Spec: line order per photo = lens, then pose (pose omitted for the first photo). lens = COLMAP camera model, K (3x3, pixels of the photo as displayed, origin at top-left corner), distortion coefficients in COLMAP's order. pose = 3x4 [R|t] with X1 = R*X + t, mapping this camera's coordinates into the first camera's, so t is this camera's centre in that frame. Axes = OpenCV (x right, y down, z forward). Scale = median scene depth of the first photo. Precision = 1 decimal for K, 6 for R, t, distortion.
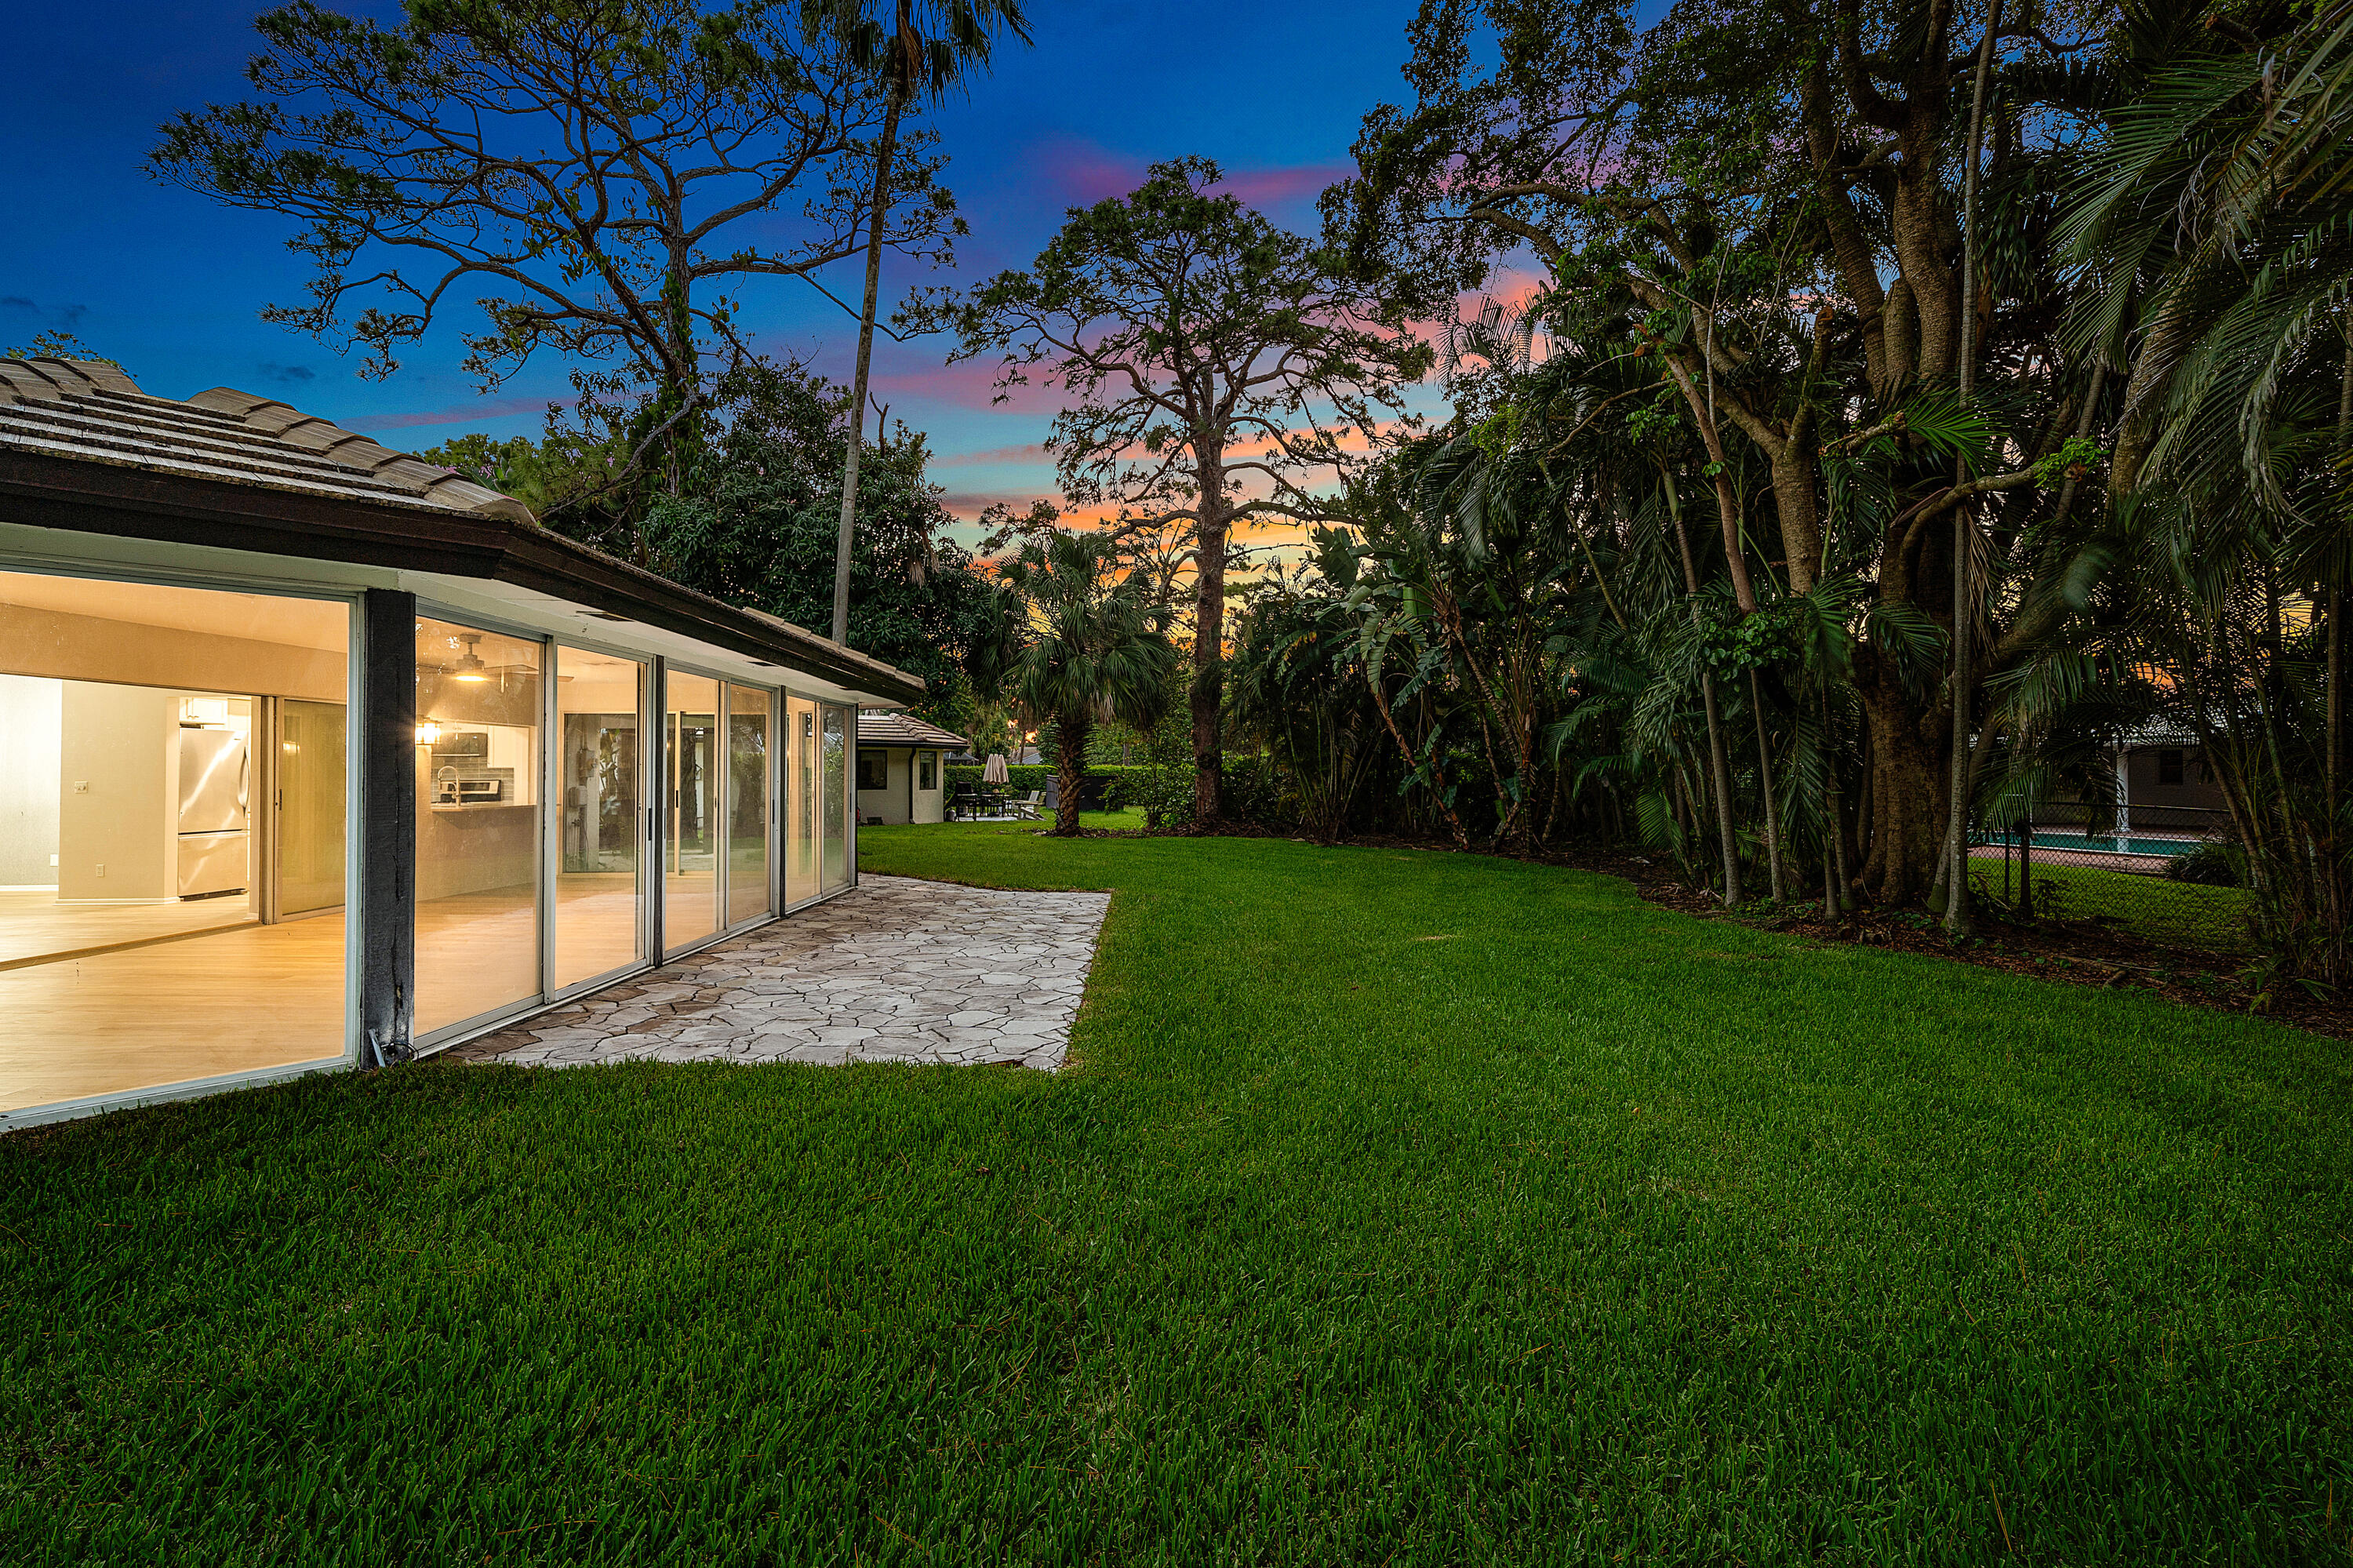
lens RADIAL K [[1108.7, 0, 1176.5], [0, 1108.7, 784.0], [0, 0, 1]] dist [0.001336, 0.000003]
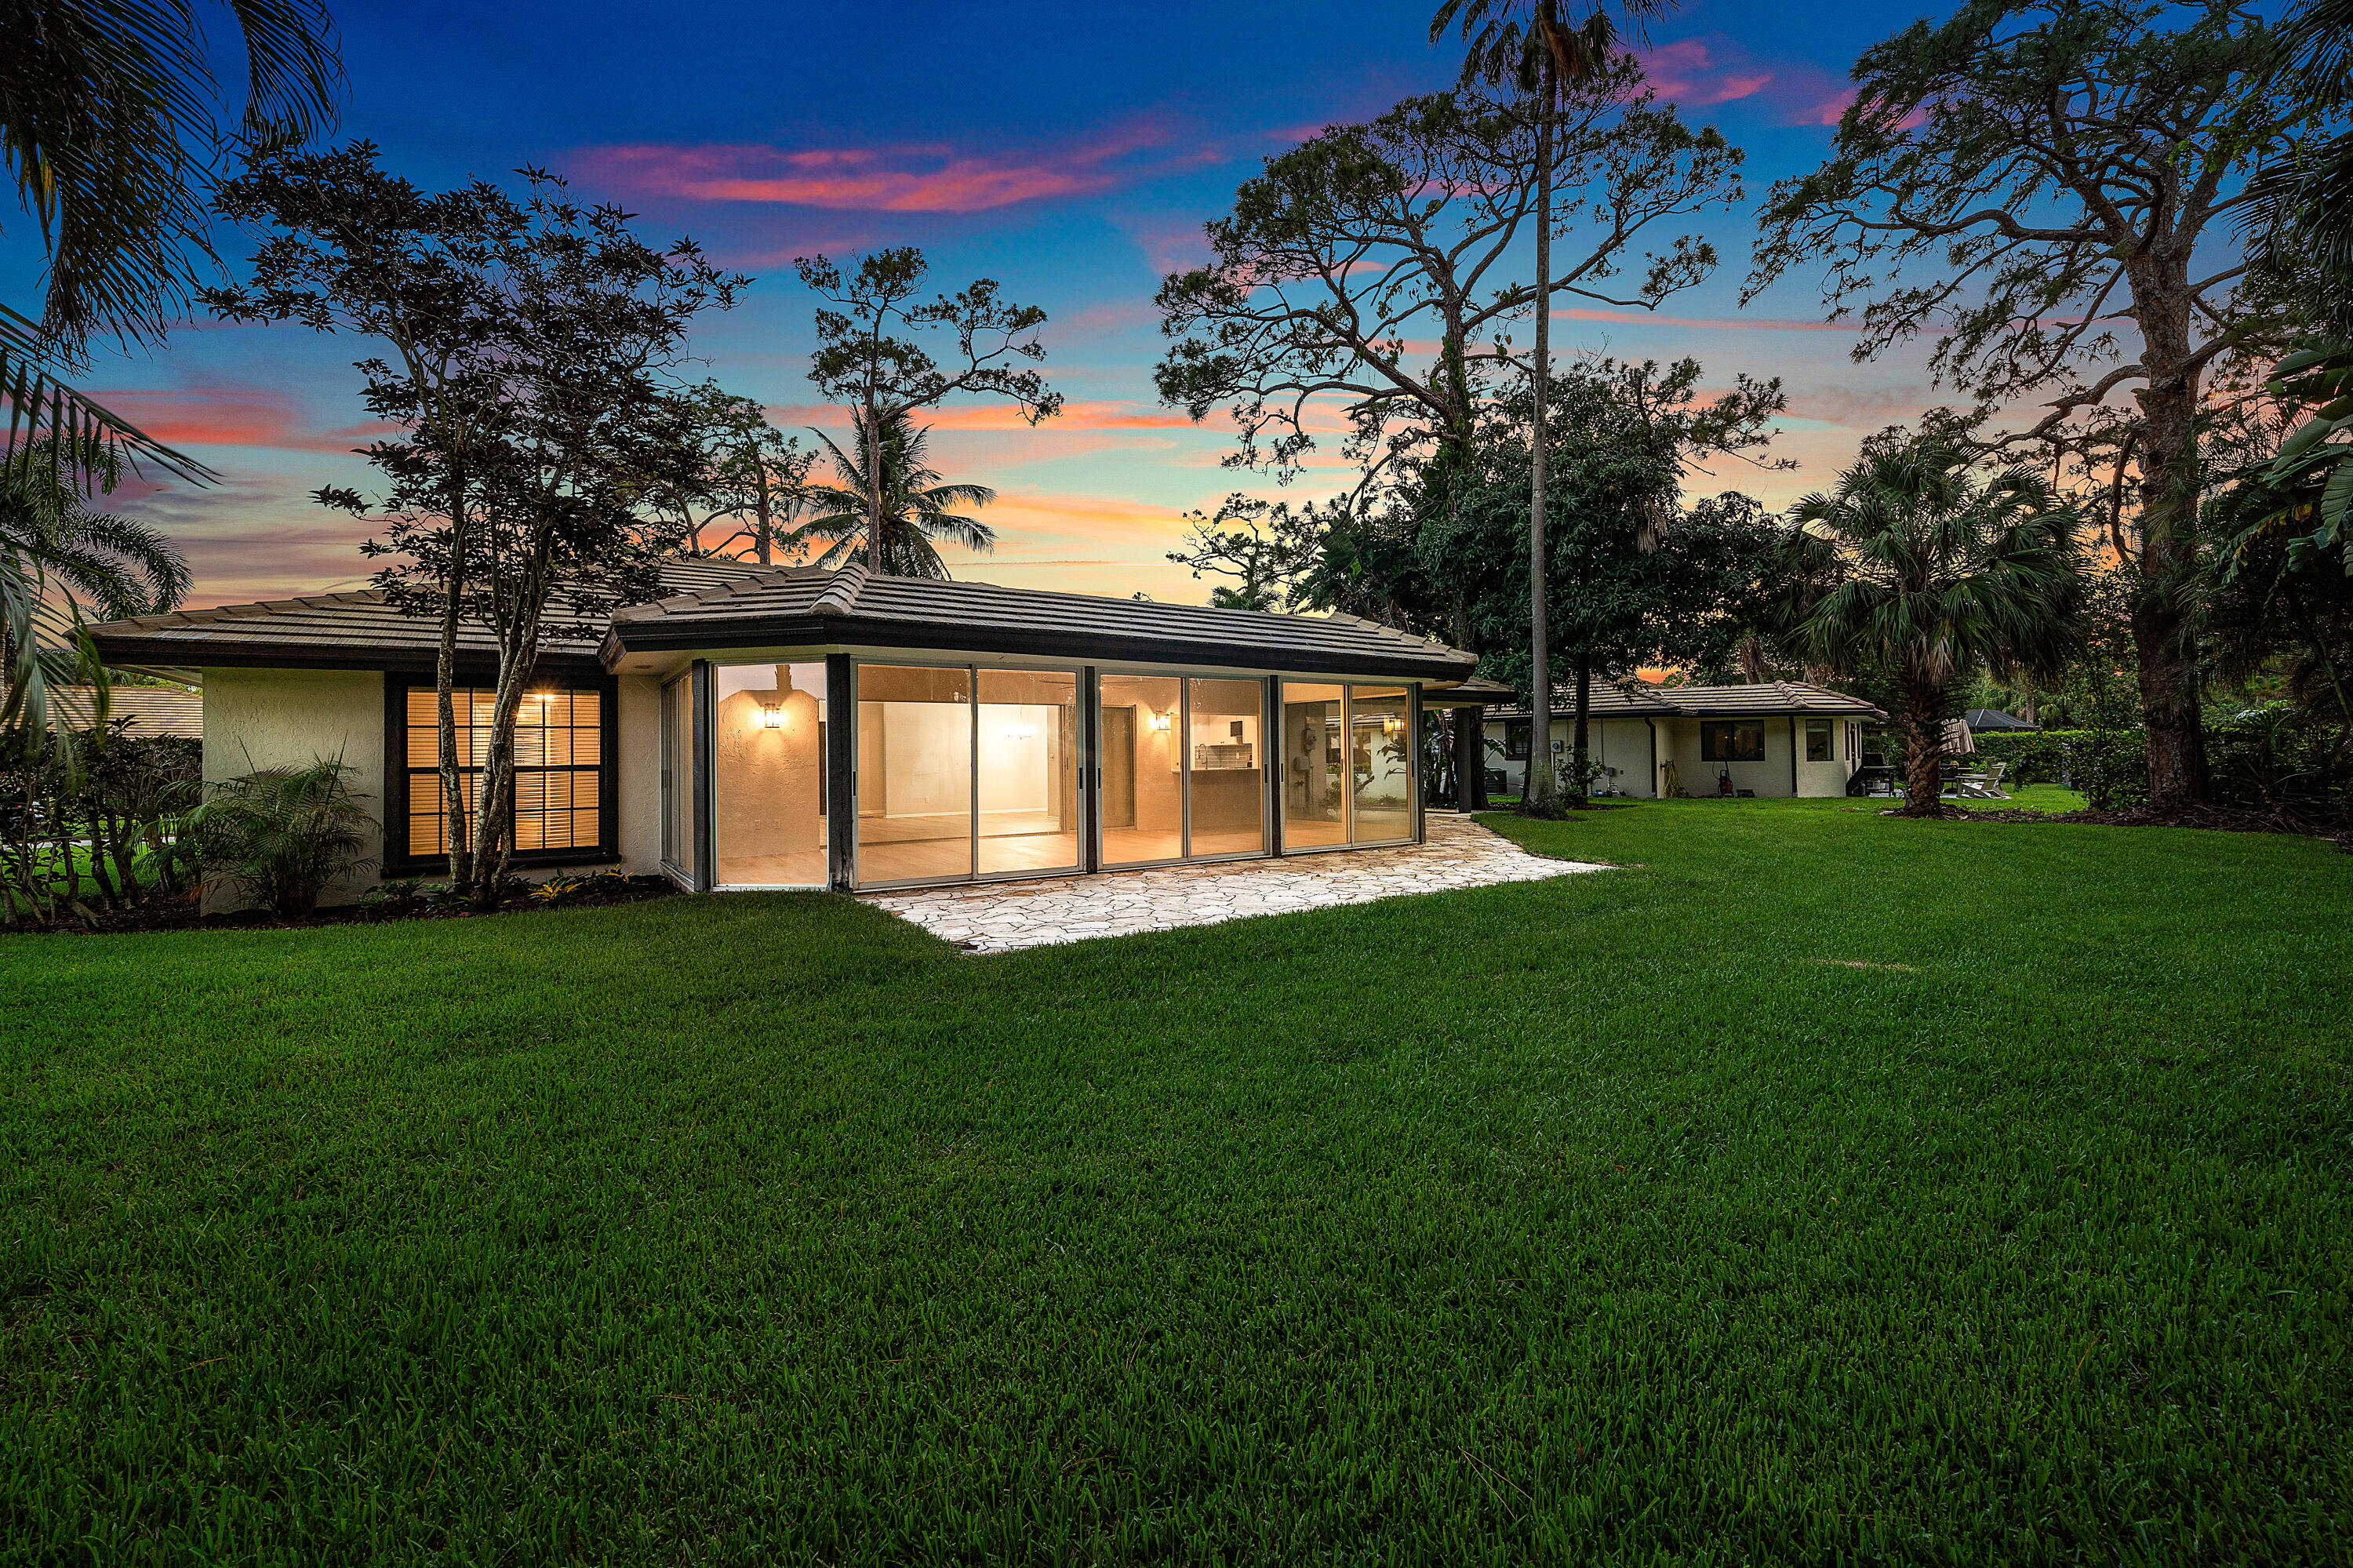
lens RADIAL K [[986.0, 0, 1176.5], [0, 986.0, 784.0], [0, 0, 1]] dist [0.000014, -0.000027]
pose [[0.494018, 0.018007, -0.869265, 0.299868], [0.003284, 0.999740, 0.022576, 0.005237], [0.869445, -0.014008, 0.493830, 0.175090]]
